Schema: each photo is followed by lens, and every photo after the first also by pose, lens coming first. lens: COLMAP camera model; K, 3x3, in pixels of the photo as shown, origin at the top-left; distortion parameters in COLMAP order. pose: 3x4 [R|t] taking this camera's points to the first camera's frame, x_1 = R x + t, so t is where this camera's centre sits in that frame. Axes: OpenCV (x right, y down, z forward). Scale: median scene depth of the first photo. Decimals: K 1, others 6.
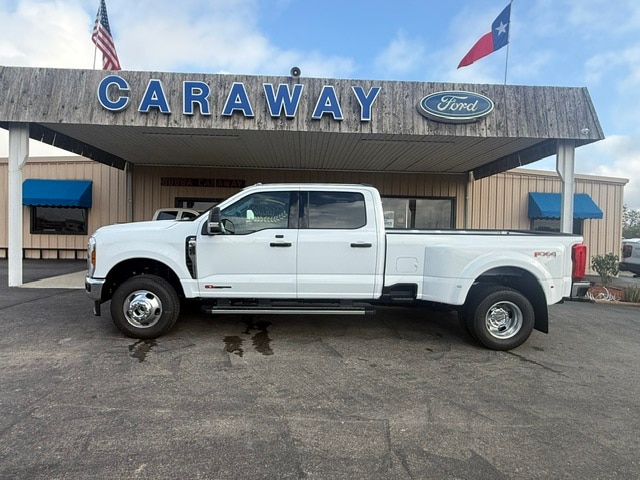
lens RADIAL K [[380.1, 0, 318.3], [0, 380.1, 238.7], [0, 0, 1]] dist [-0.015653, 0.014457]
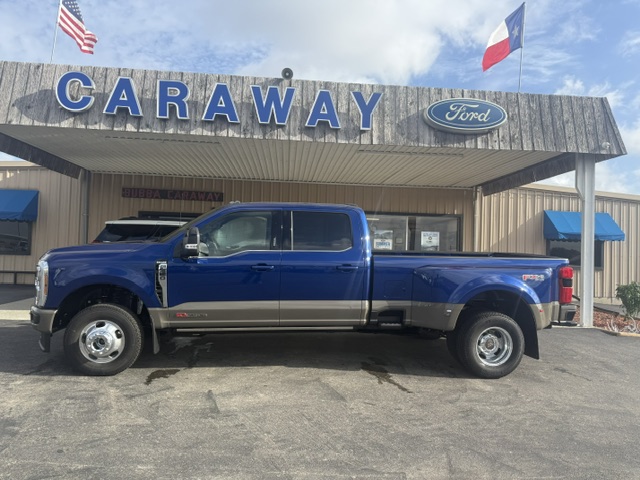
lens RADIAL K [[440.6, 0, 324.3], [0, 440.6, 240.9], [0, 0, 1]] dist [0.021633, -0.025013]
pose [[0.998639, 0.008831, 0.051403, -0.023741], [-0.006639, 0.999068, -0.042662, -0.006222], [-0.051732, 0.042263, 0.997766, -0.016030]]
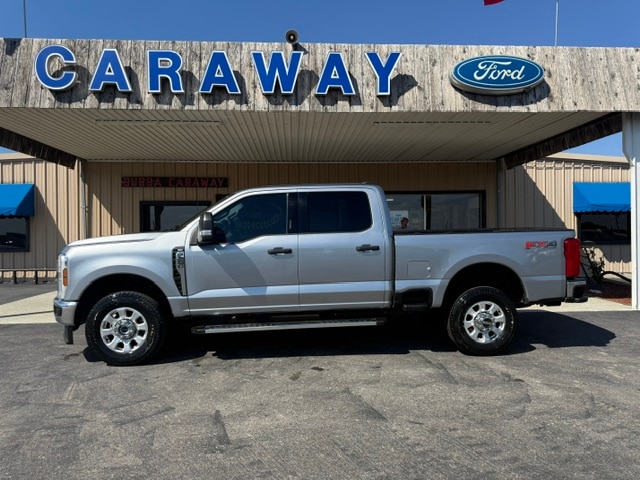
lens RADIAL K [[440.6, 0, 318.5], [0, 440.6, 234.6], [0, 0, 1]] dist [0.021633, -0.025013]
pose [[0.999254, -0.031915, 0.021733, -0.038335], [0.032399, 0.999226, -0.022308, -0.008346], [-0.021004, 0.022996, 0.999515, 0.099151]]
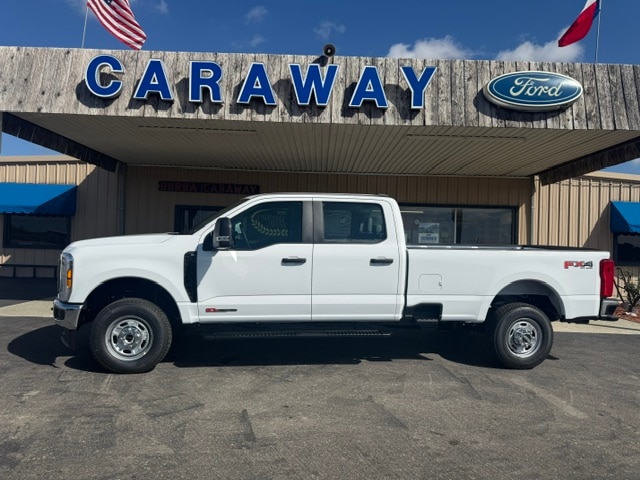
lens RADIAL K [[440.6, 0, 320.1], [0, 440.6, 238.8], [0, 0, 1]] dist [0.021633, -0.025013]
pose [[0.999251, 0.007920, -0.037878, -0.040821], [-0.009228, 0.999363, -0.034478, -0.008013], [0.037581, 0.034802, 0.998687, 0.083284]]
